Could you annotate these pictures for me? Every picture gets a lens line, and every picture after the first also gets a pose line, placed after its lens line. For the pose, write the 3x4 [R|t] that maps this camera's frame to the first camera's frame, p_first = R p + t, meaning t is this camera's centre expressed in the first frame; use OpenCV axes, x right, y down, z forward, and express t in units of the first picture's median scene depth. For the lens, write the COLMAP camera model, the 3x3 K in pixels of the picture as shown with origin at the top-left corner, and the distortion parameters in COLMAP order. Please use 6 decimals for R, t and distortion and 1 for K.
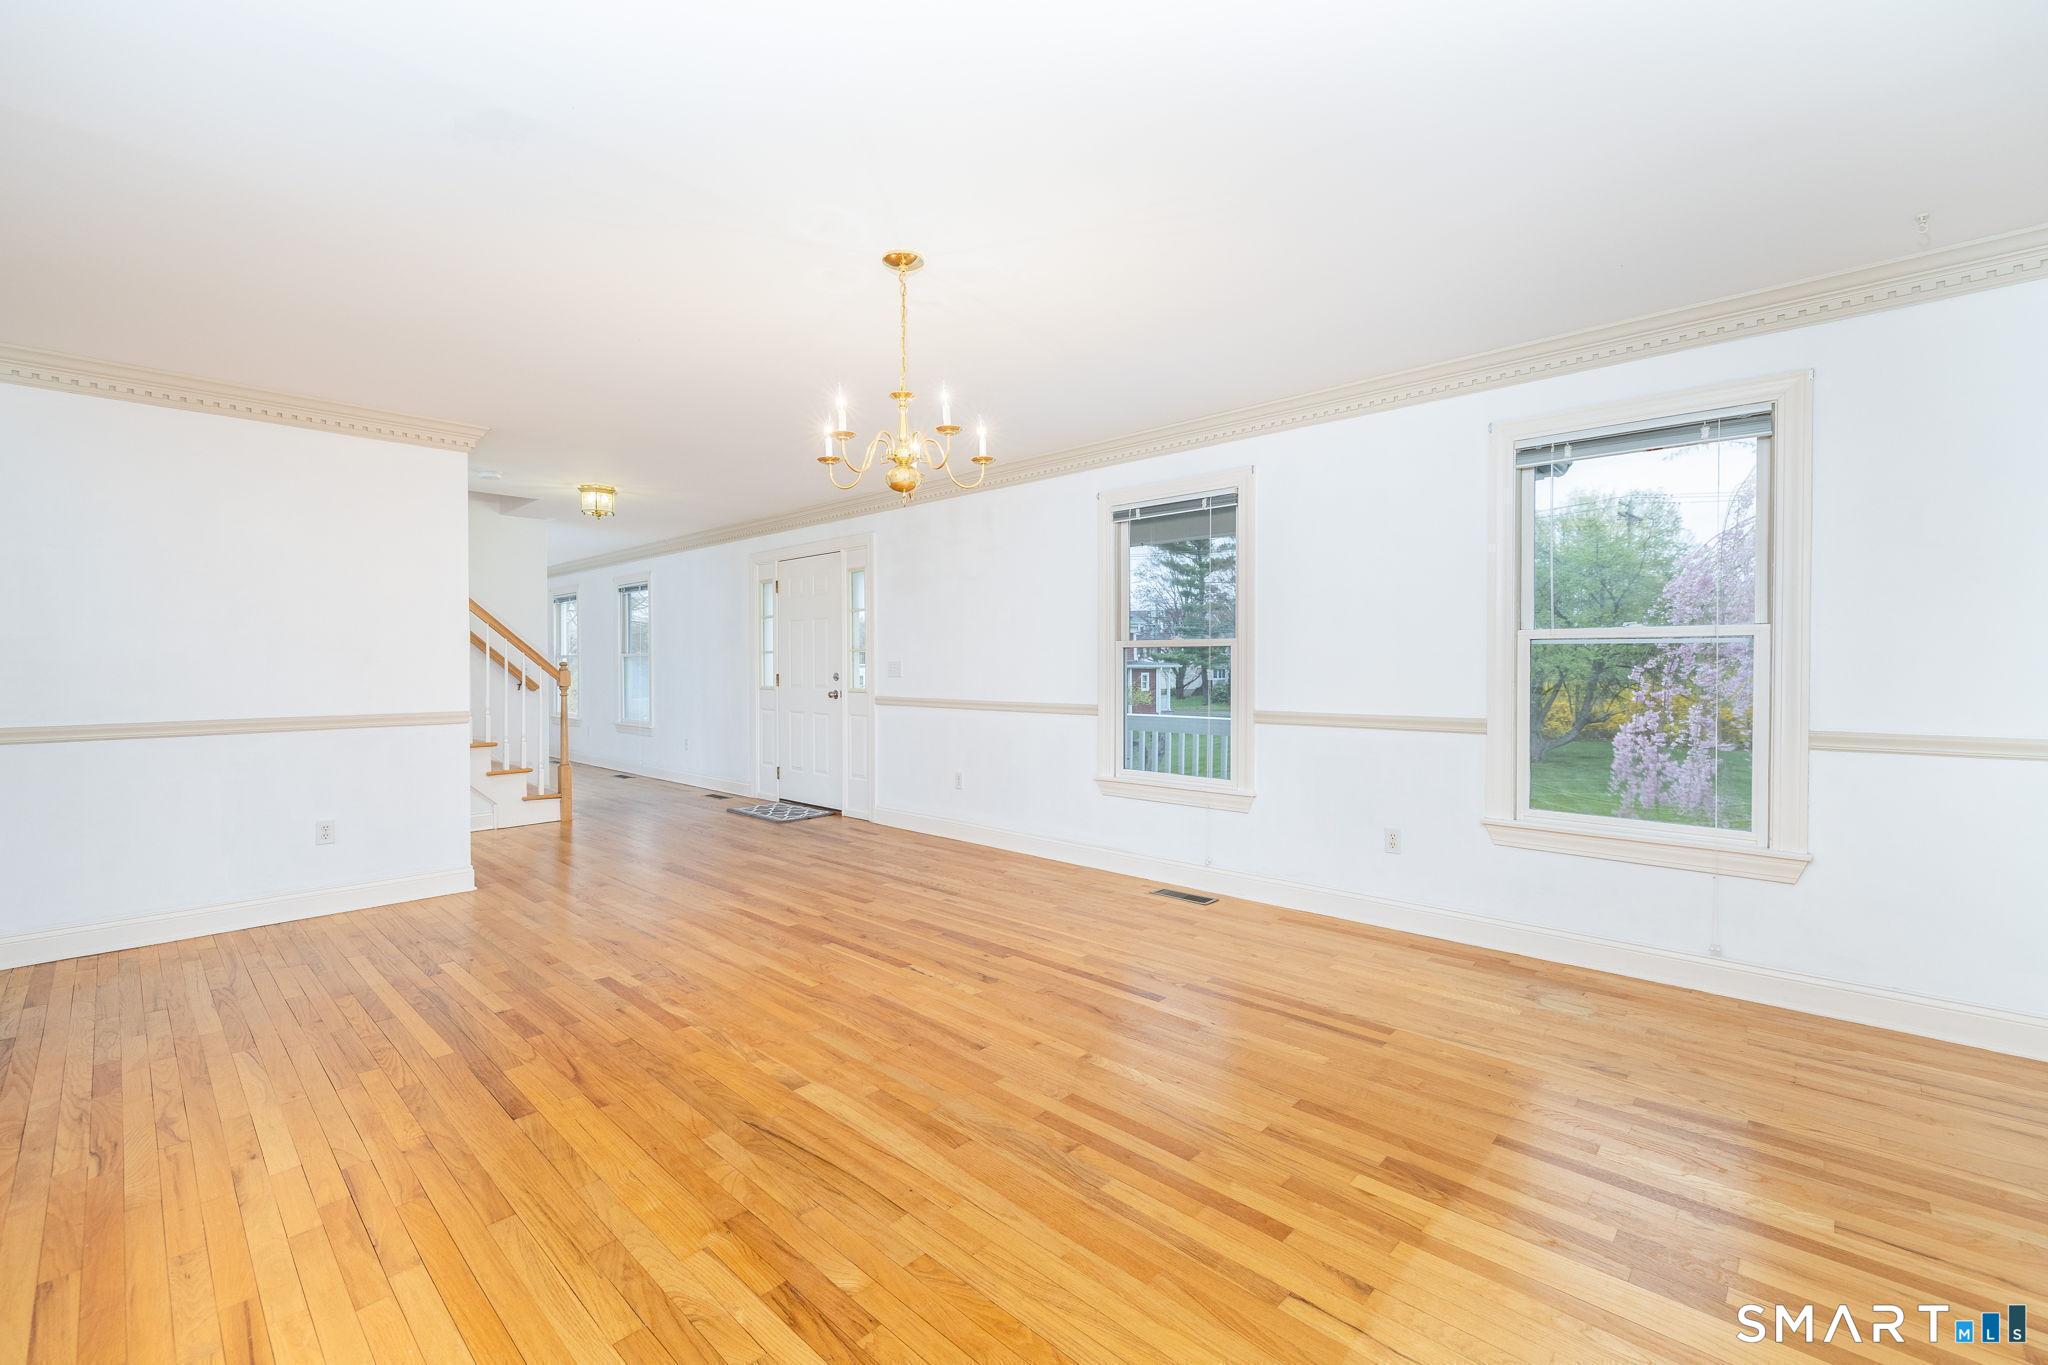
lens RADIAL K [[869.9, 0, 1010.3], [0, 869.9, 674.7], [0, 0, 1]] dist [0.000514, 0.000147]
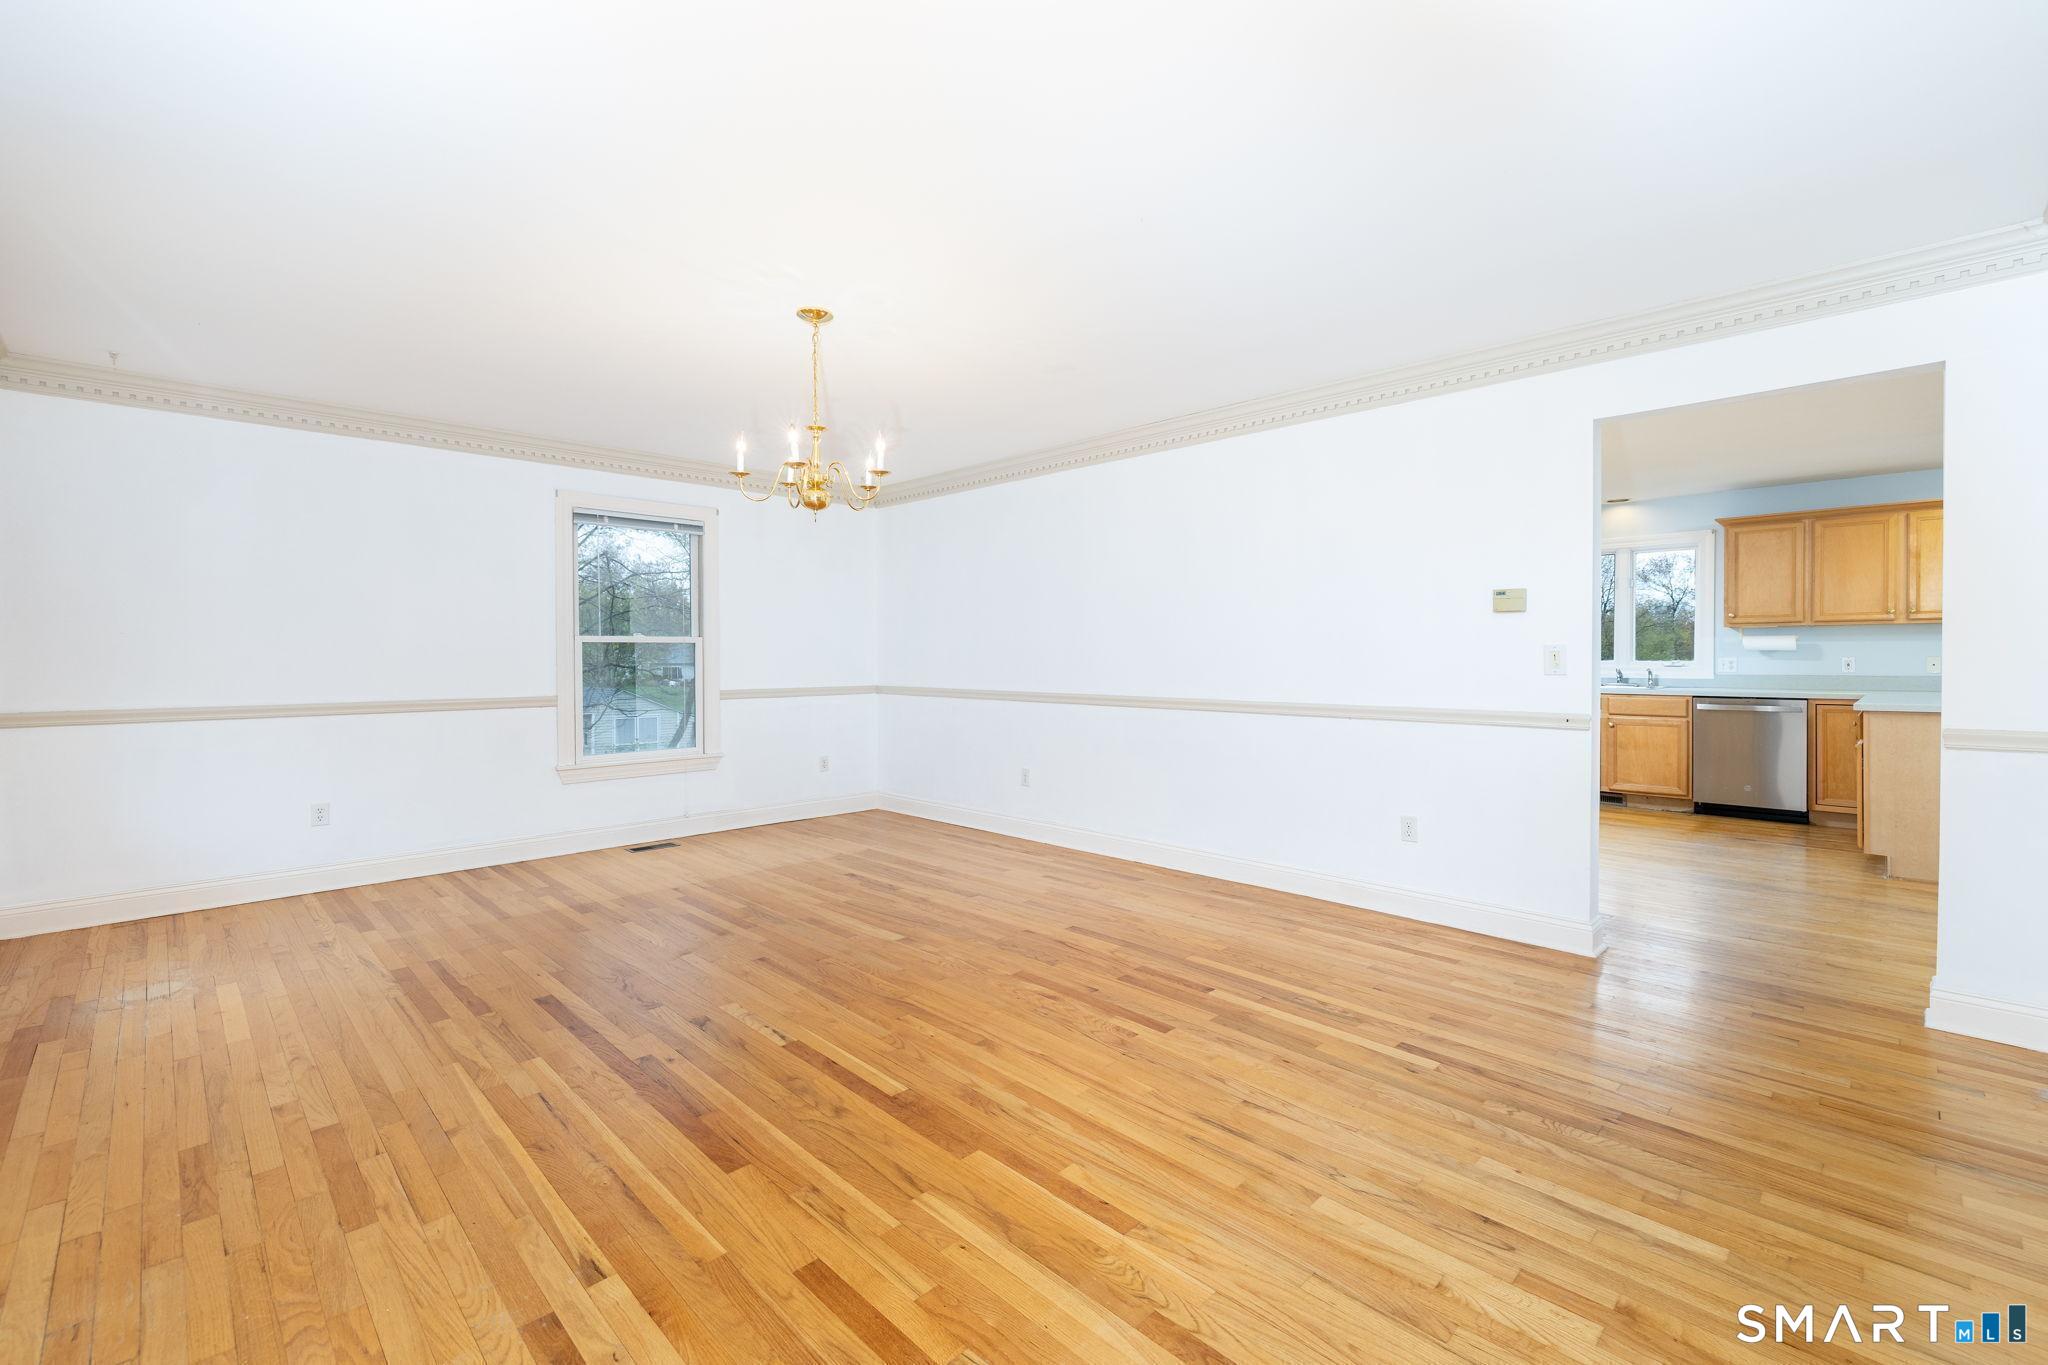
lens RADIAL K [[869.9, 0, 1010.3], [0, 869.9, 674.7], [0, 0, 1]] dist [0.000514, 0.000147]
pose [[-0.999495, 0.005390, 0.031319, -0.361877], [0.006436, 0.999421, 0.033415, -0.010142], [-0.031121, 0.033600, -0.998951, 1.870010]]
